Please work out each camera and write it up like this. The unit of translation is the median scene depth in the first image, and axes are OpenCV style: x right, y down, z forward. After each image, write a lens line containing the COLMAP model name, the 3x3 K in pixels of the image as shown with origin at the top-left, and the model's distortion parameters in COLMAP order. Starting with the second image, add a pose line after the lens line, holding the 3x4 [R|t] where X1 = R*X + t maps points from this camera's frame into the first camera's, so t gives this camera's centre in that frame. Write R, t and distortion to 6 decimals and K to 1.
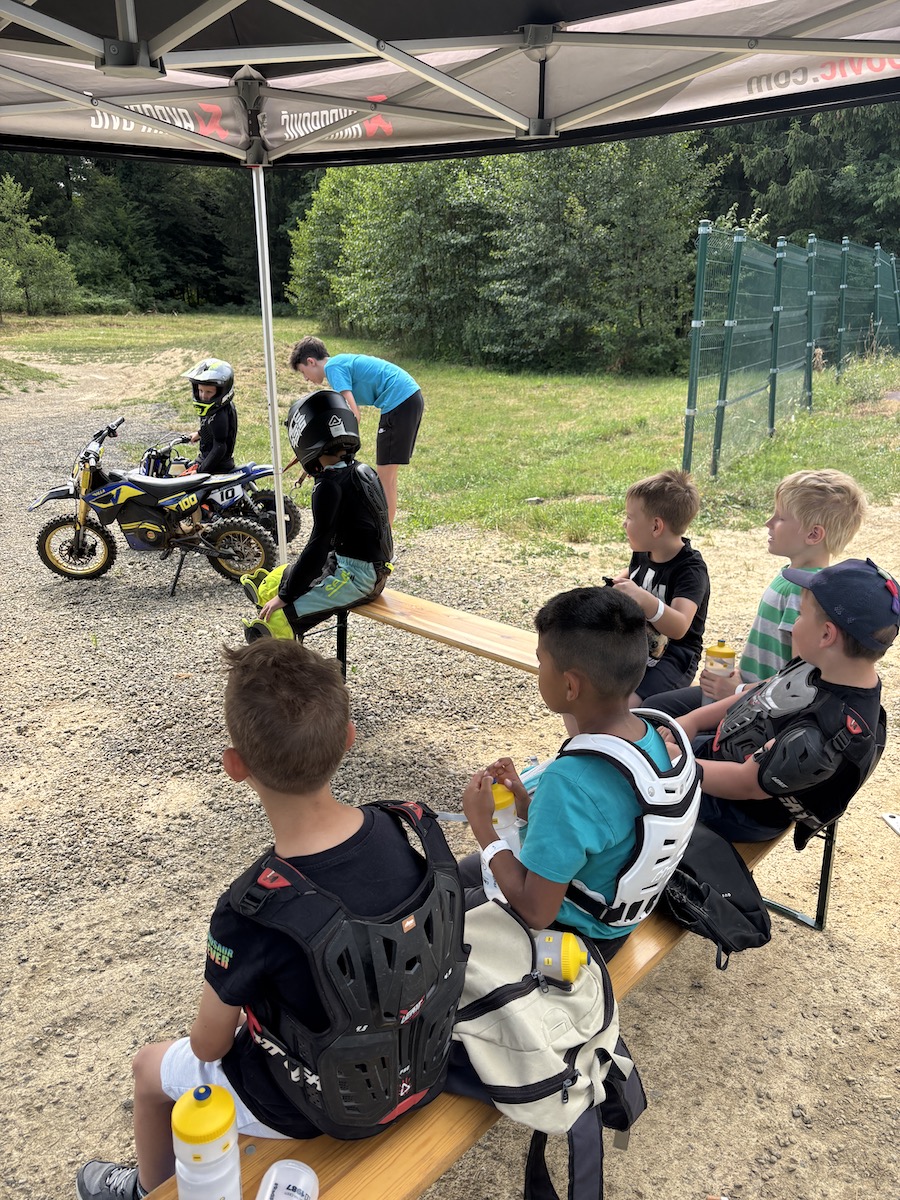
lens RADIAL K [[904.6, 0, 450.0], [0, 904.6, 600.0], [0, 0, 1]] dist [0.052573, -0.074616]
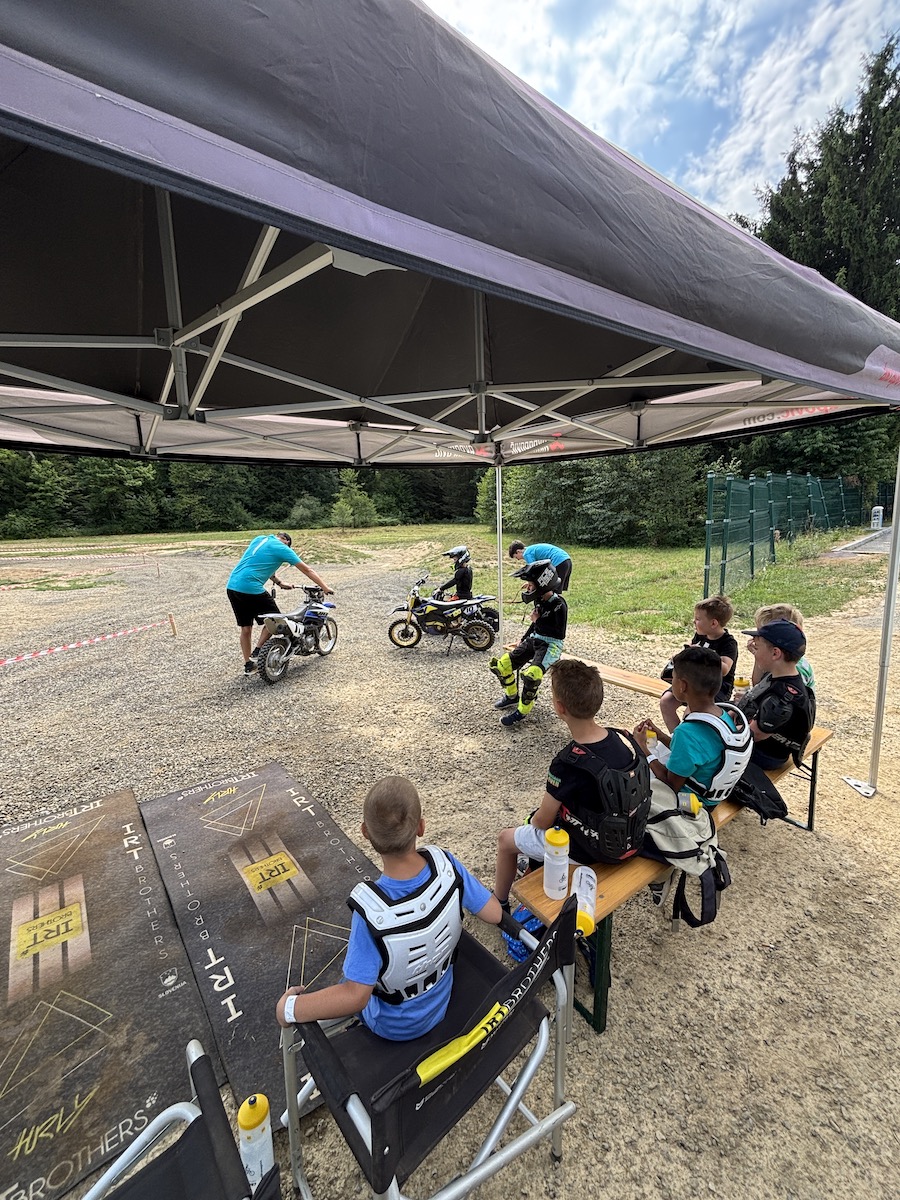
lens RADIAL K [[469.5, 0, 450.0], [0, 469.5, 600.0], [0, 0, 1]] dist [-0.012457, 0.005851]
pose [[0.972784, -0.003469, -0.231686, -0.072170], [-0.028564, 0.990466, -0.134764, 0.021352], [0.229945, 0.137714, 0.963411, -0.131722]]
